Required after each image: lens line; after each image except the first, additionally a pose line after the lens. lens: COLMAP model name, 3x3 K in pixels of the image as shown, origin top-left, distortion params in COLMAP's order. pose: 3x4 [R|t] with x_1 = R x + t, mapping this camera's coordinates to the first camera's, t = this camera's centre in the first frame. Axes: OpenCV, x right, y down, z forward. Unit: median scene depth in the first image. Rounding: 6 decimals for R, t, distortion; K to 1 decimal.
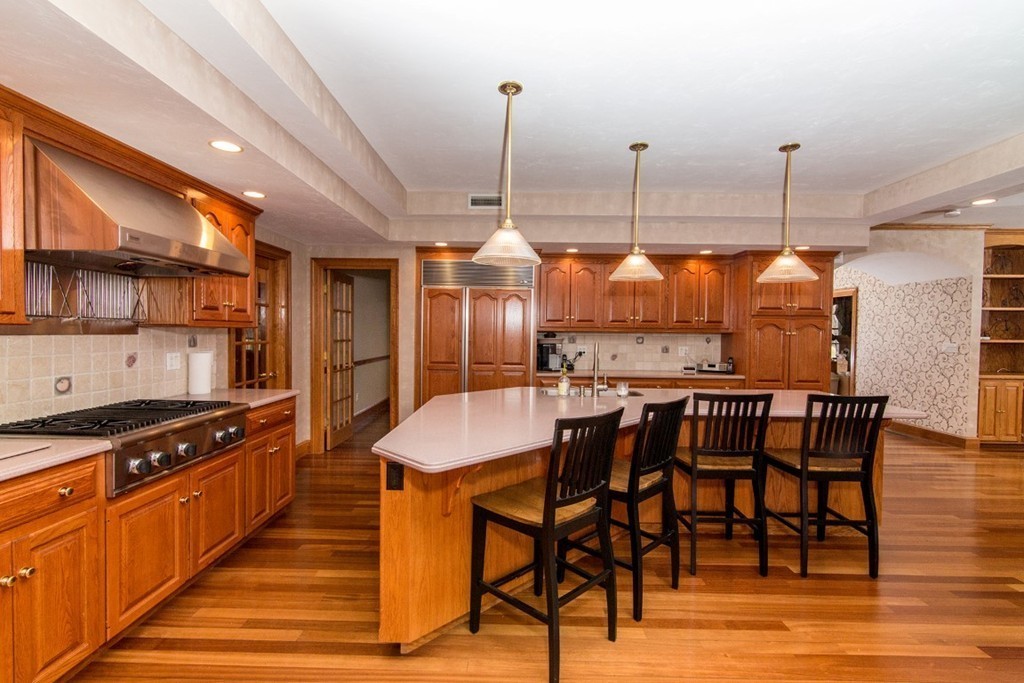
lens RADIAL K [[464.3, 0, 511.7], [0, 464.3, 341.0], [0, 0, 1]] dist [-0.001058, -0.000153]
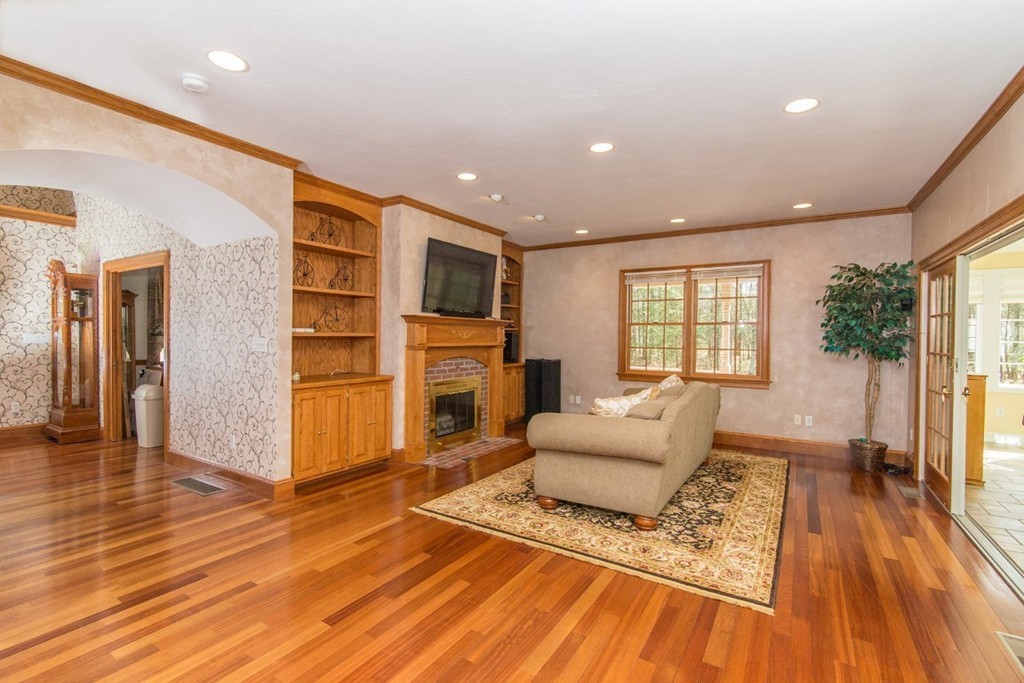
lens RADIAL K [[464.3, 0, 513.1], [0, 464.3, 341.5], [0, 0, 1]] dist [-0.001058, -0.000153]
pose [[0.524497, -0.015404, 0.851273, 0.599939], [0.013642, 0.999860, 0.009687, 0.008747], [-0.851303, 0.006532, 0.524634, 0.371143]]
